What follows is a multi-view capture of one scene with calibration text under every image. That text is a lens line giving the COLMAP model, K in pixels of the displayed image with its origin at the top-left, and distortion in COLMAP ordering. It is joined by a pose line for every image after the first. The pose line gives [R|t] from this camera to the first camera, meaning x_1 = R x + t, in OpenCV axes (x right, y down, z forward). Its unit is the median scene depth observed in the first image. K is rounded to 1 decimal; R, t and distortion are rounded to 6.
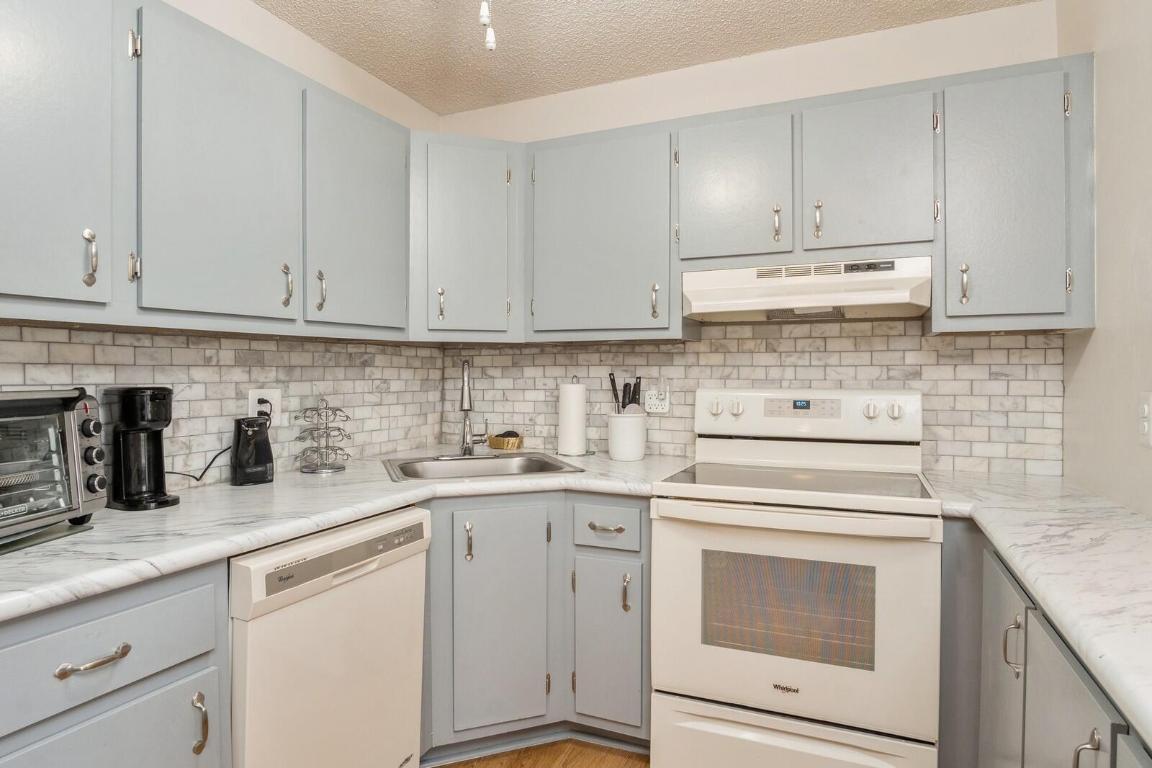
lens RADIAL K [[649.0, 0, 574.7], [0, 649.0, 384.4], [0, 0, 1]] dist [-0.020468, 0.000142]
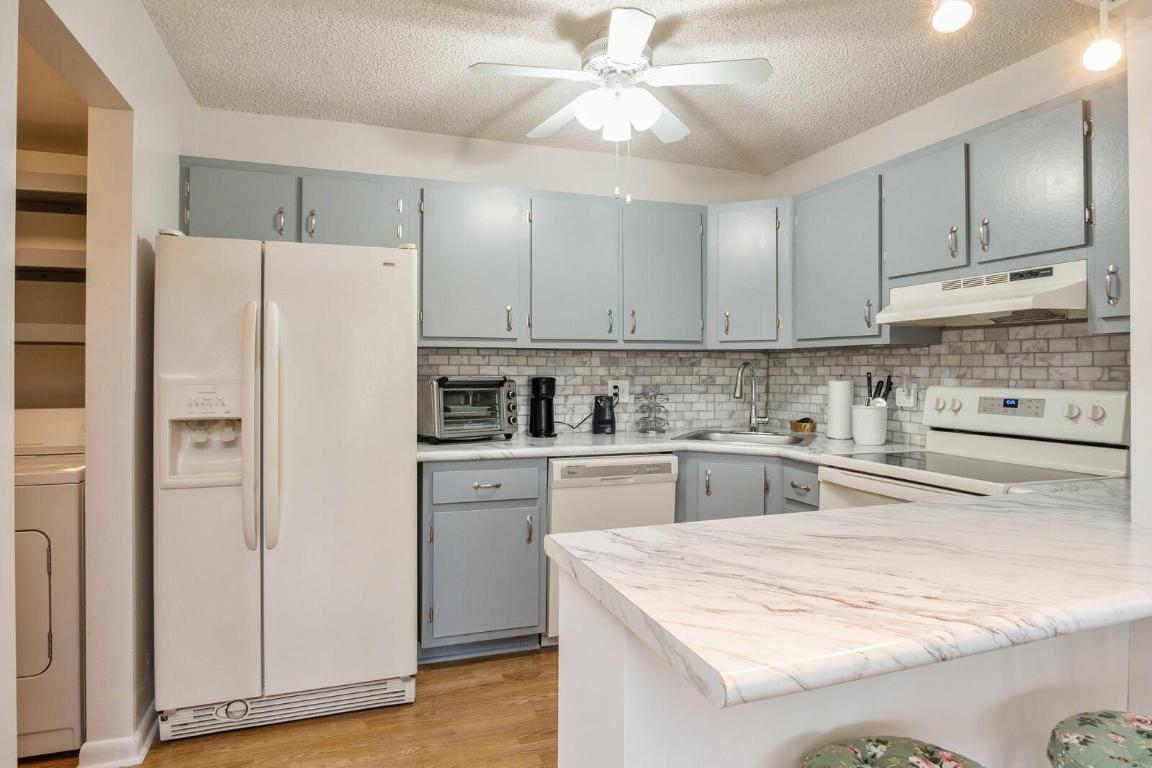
lens RADIAL K [[649.0, 0, 574.2], [0, 649.0, 375.3], [0, 0, 1]] dist [-0.020468, 0.000142]
pose [[0.696281, 0.010167, -0.717698, 0.610529], [-0.018076, 0.999831, -0.003373, 0.002335], [0.717542, 0.015322, 0.696347, -0.247130]]
